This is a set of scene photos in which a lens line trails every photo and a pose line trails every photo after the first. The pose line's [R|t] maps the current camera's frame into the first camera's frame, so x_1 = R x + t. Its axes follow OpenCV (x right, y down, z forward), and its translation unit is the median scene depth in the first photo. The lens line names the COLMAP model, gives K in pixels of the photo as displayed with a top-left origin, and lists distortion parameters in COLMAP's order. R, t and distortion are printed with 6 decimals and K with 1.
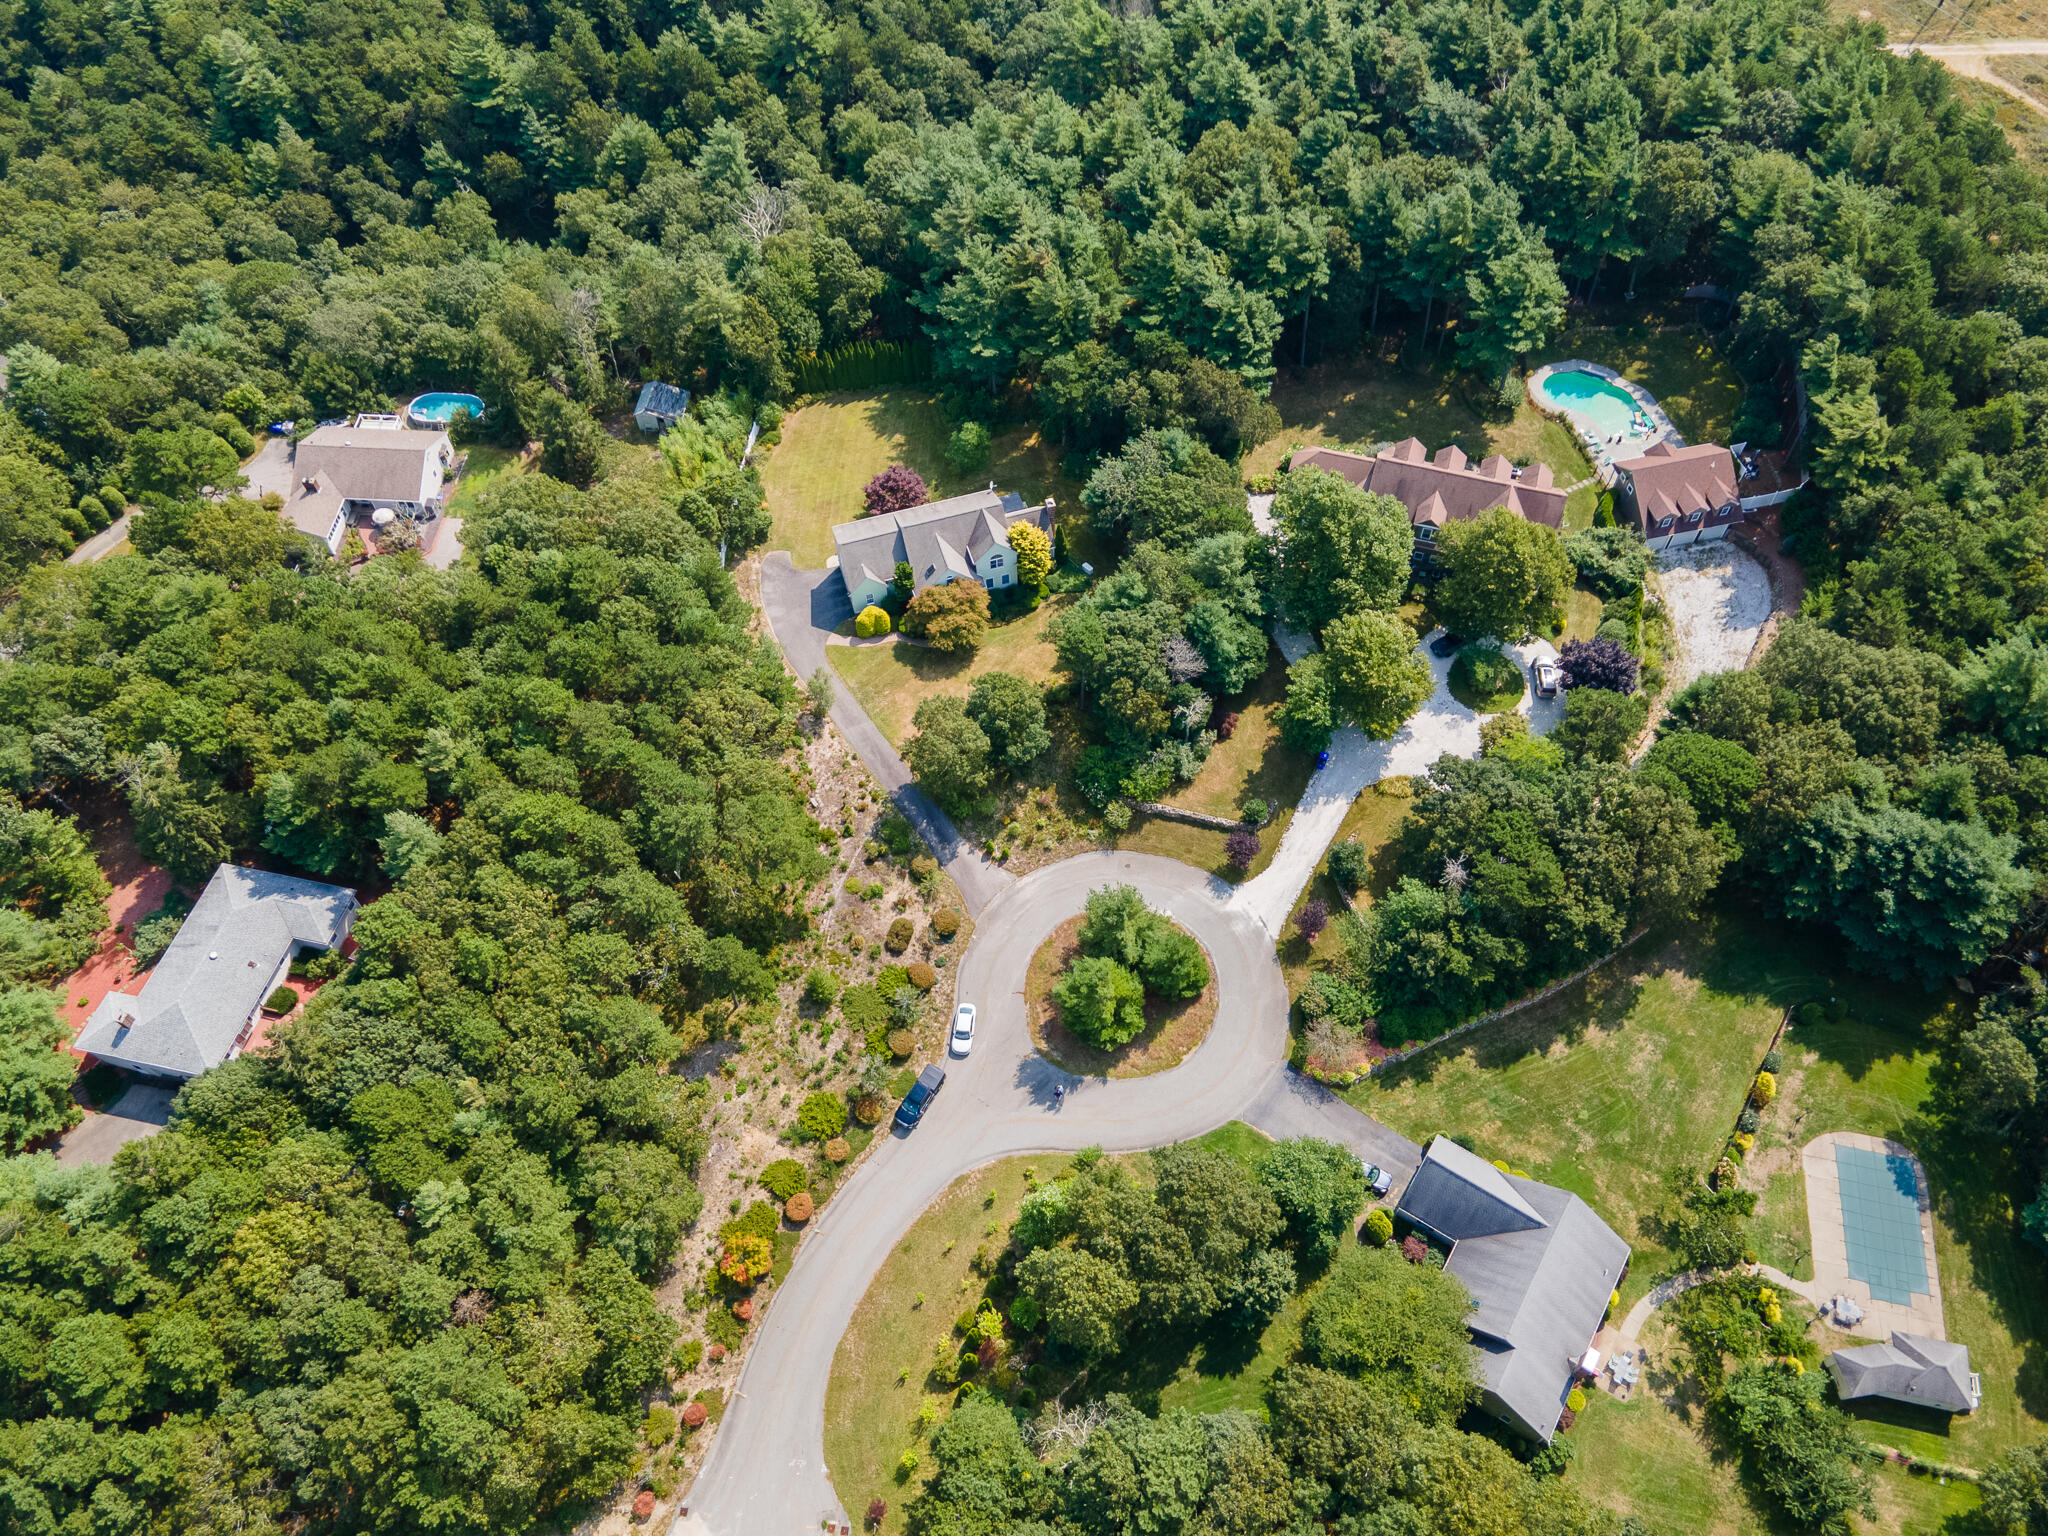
lens RADIAL K [[1523.2, 0, 1024.0], [0, 1523.2, 768.0], [0, 0, 1]] dist [0.039826, -0.006804]
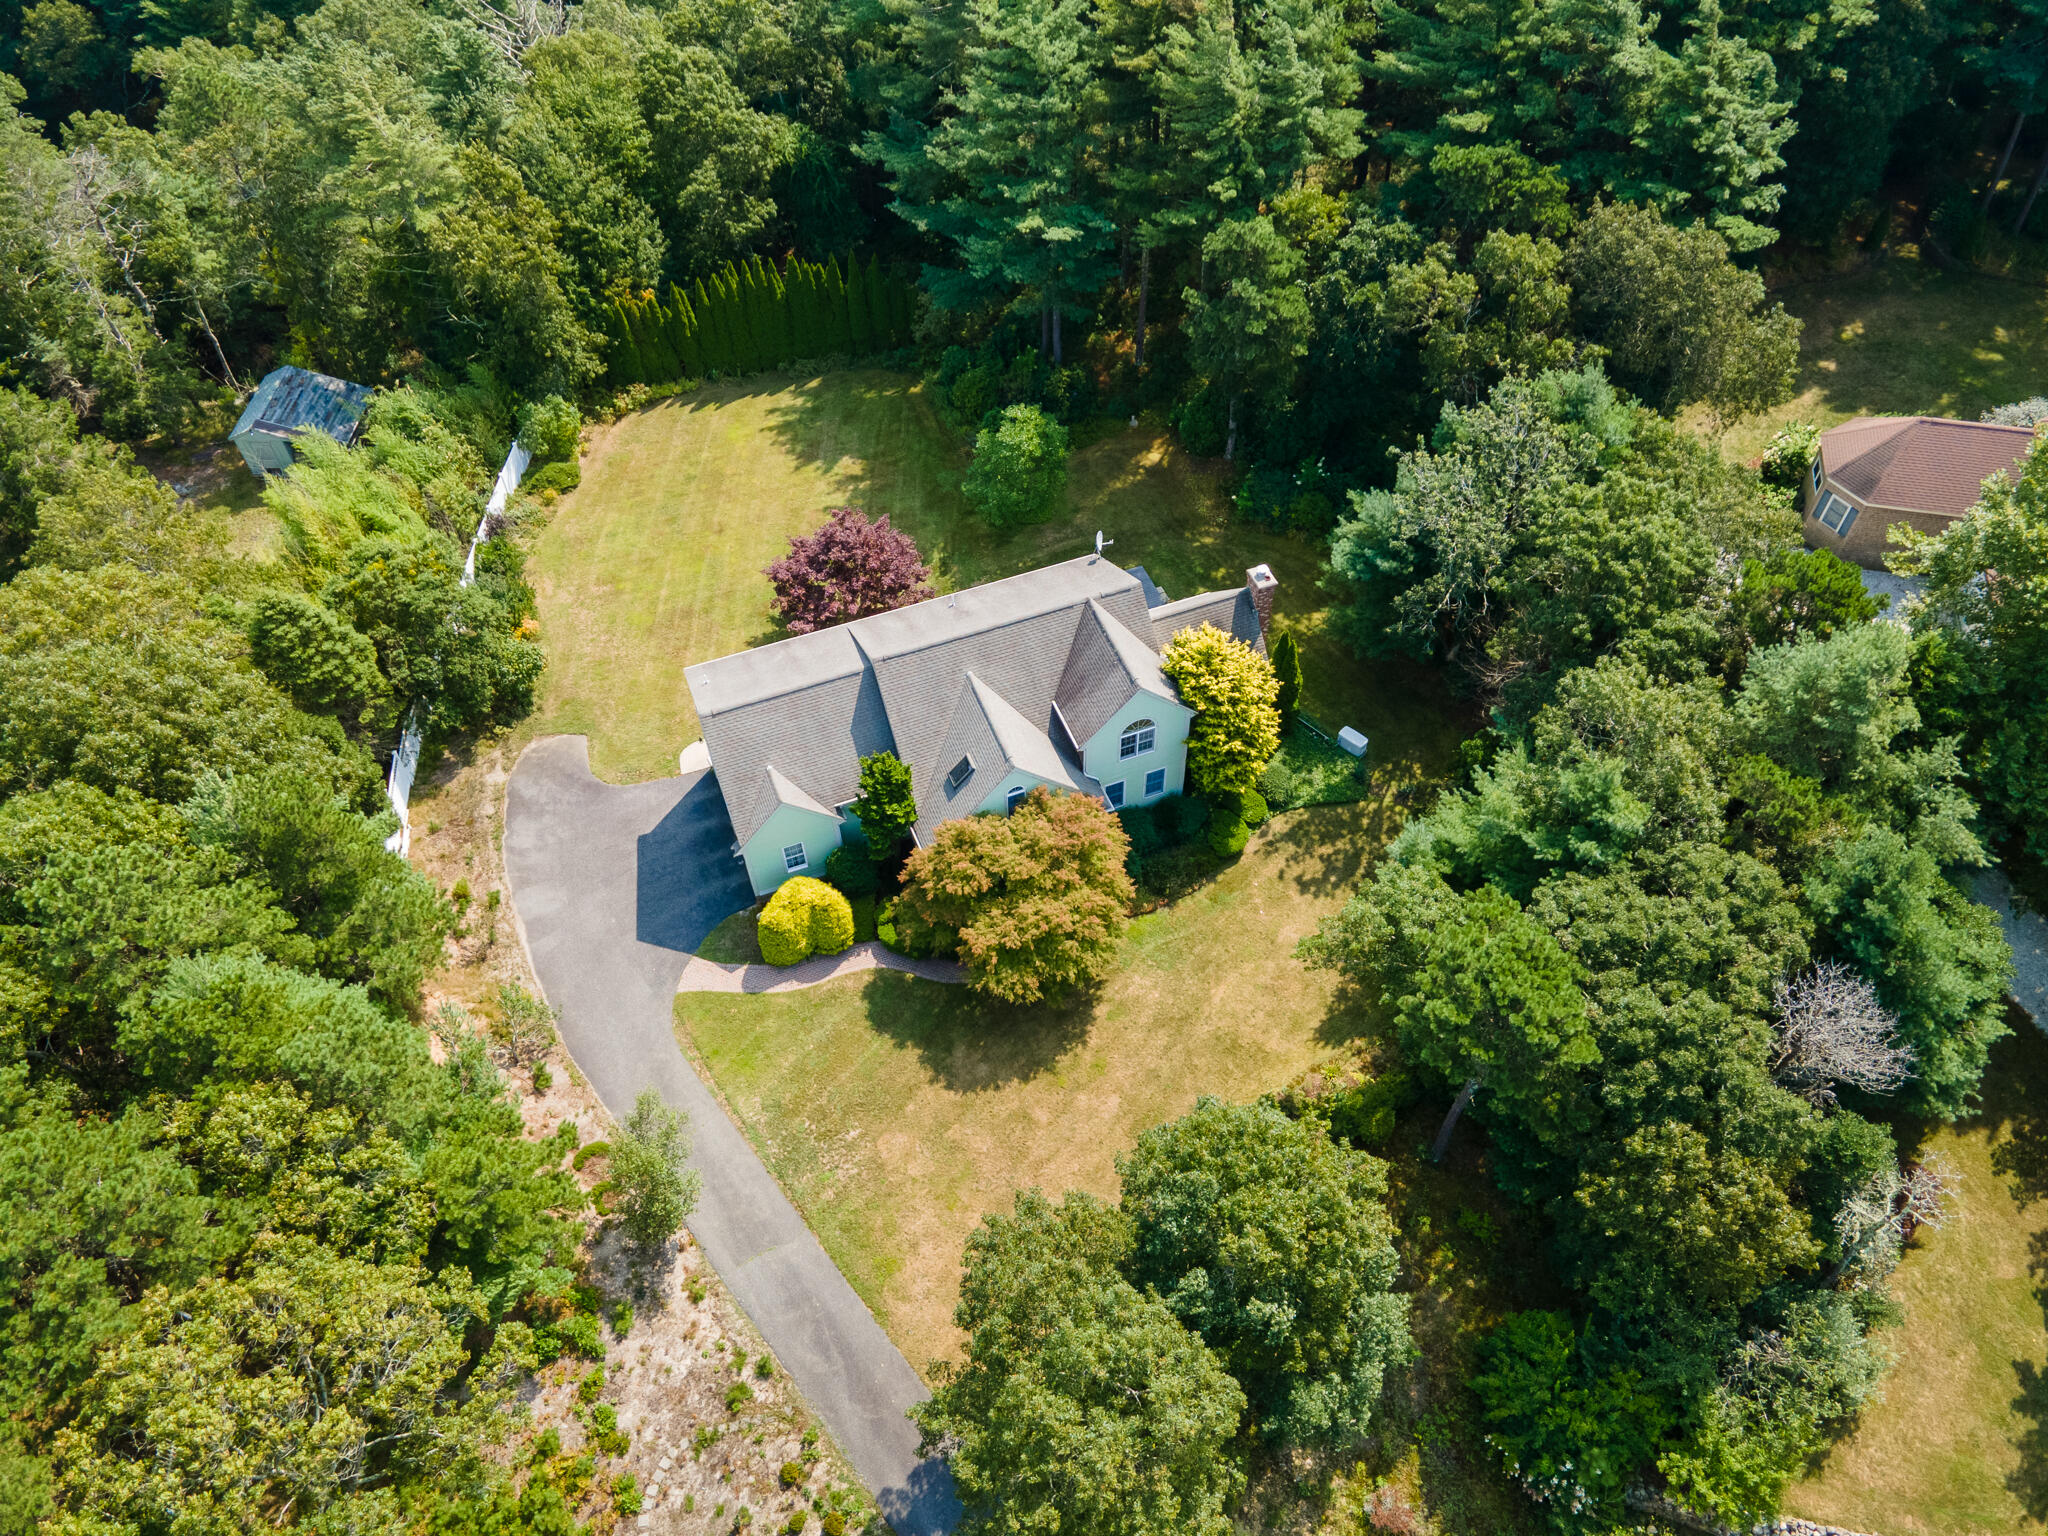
lens RADIAL K [[1523.2, 0, 1024.0], [0, 1523.2, 768.0], [0, 0, 1]] dist [0.039826, -0.006804]
pose [[0.997794, -0.052087, 0.041171, -0.059657], [0.055586, 0.994481, -0.088979, -0.095740], [-0.036309, 0.091071, 0.995182, 0.626536]]
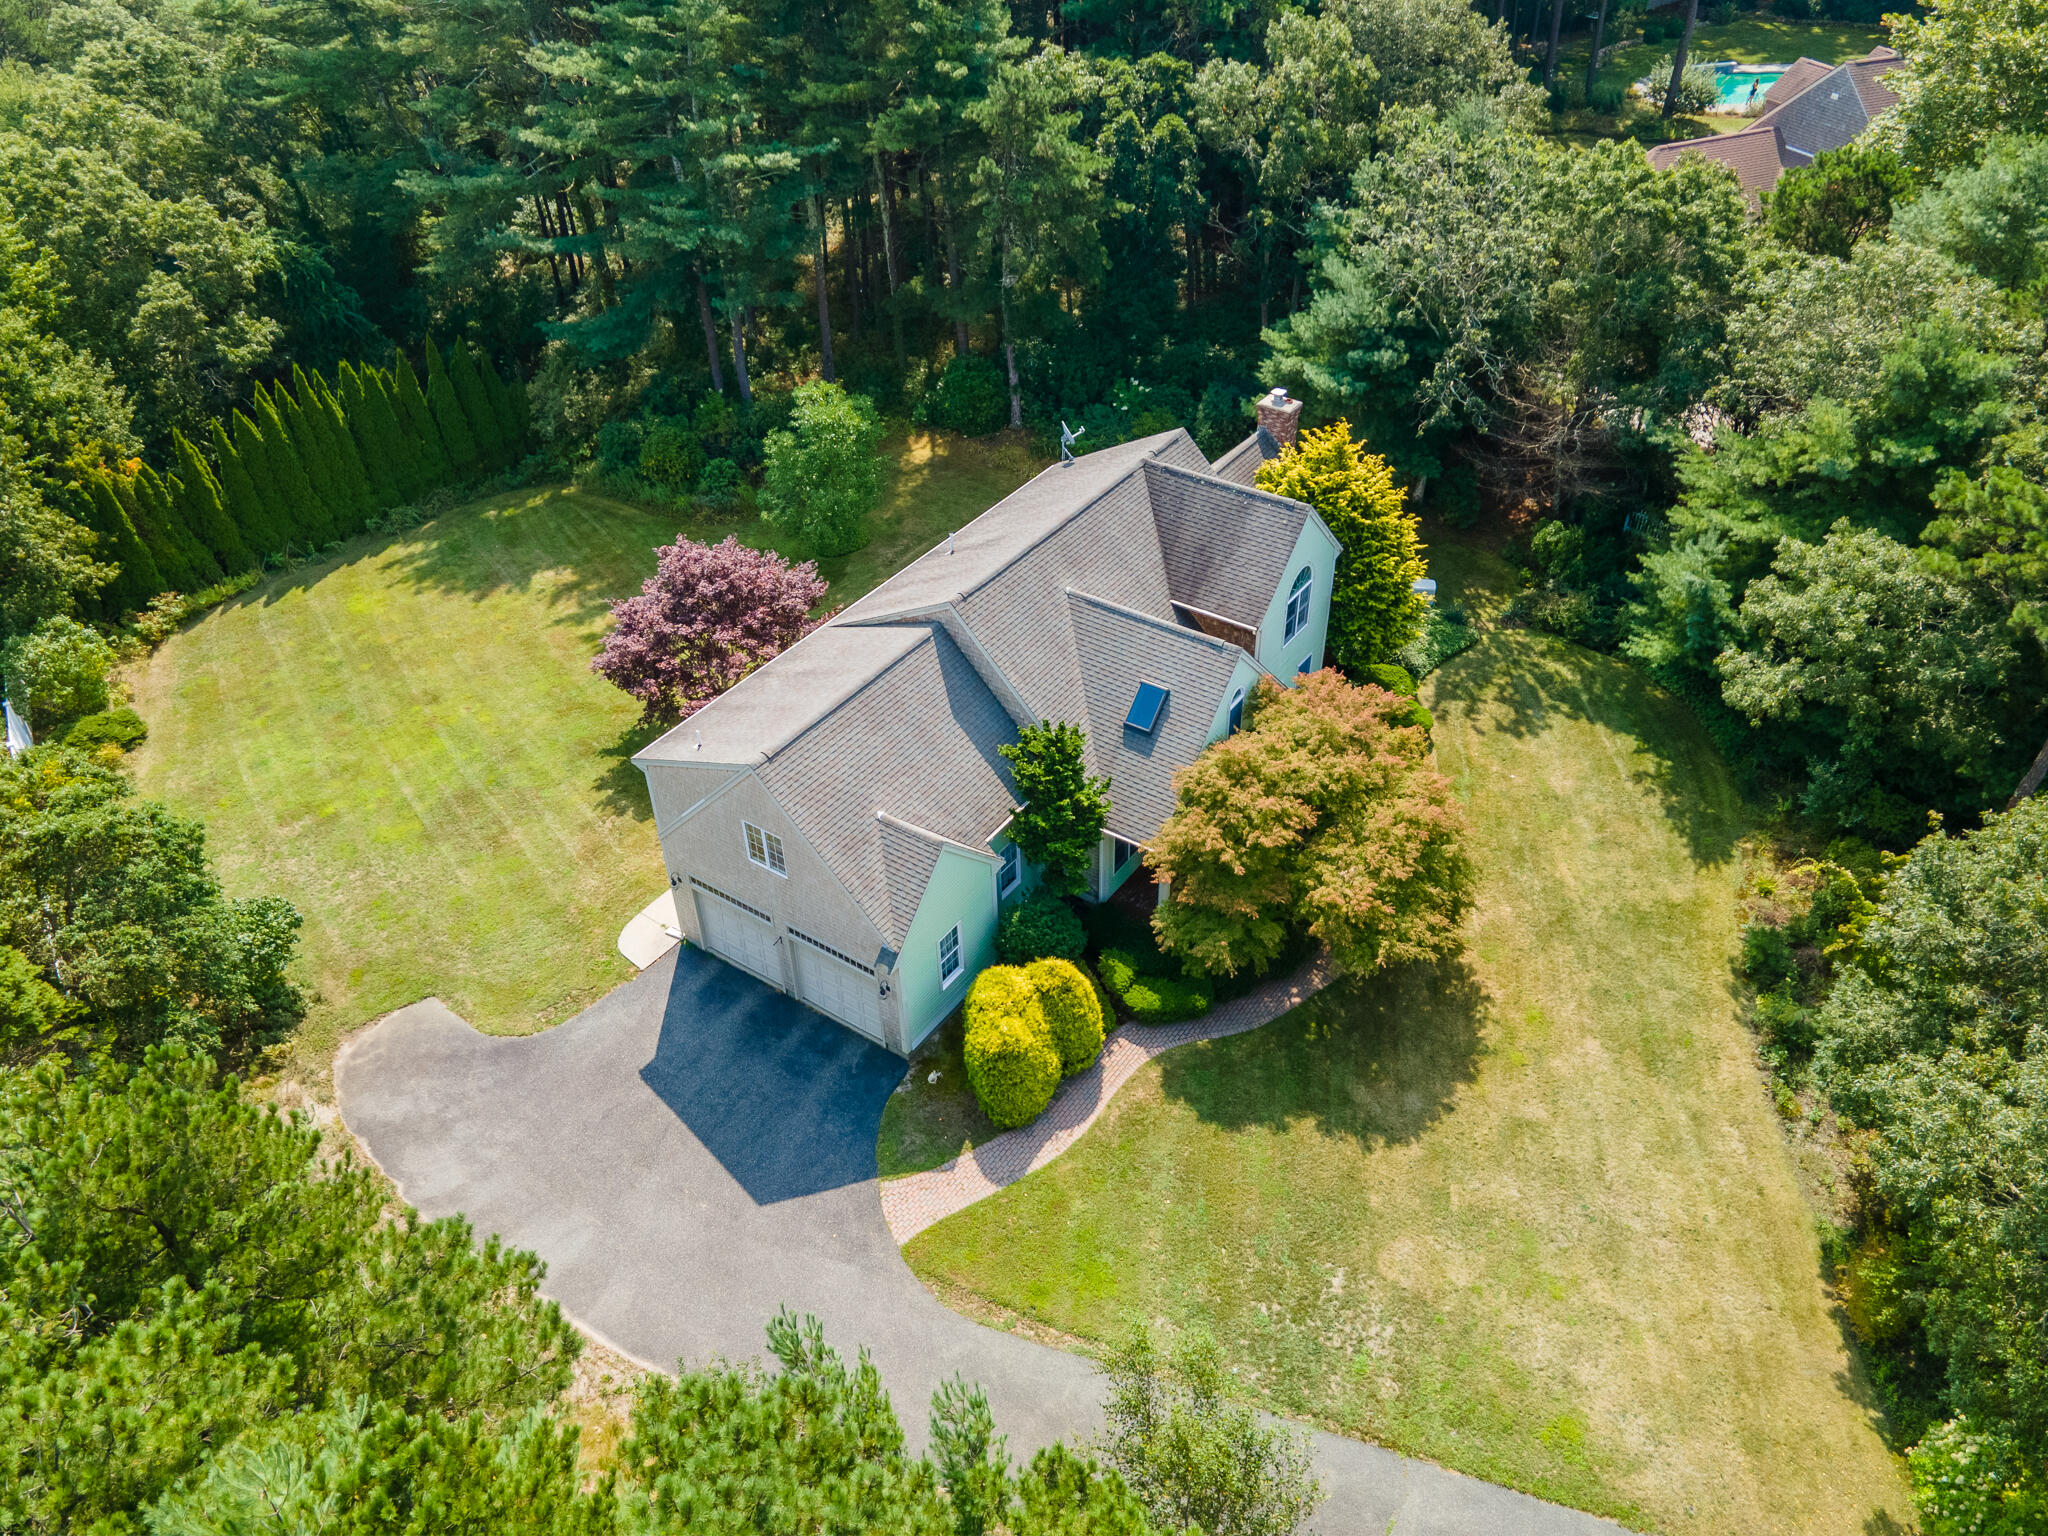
lens RADIAL K [[1462.3, 0, 1024.0], [0, 1462.3, 768.0], [0, 0, 1]] dist [0.046910, 0.001962]
pose [[0.788280, -0.381705, 0.482613, -0.183937], [0.508693, 0.845545, -0.162125, -0.093161], [-0.346187, 0.373302, 0.860697, 0.793573]]
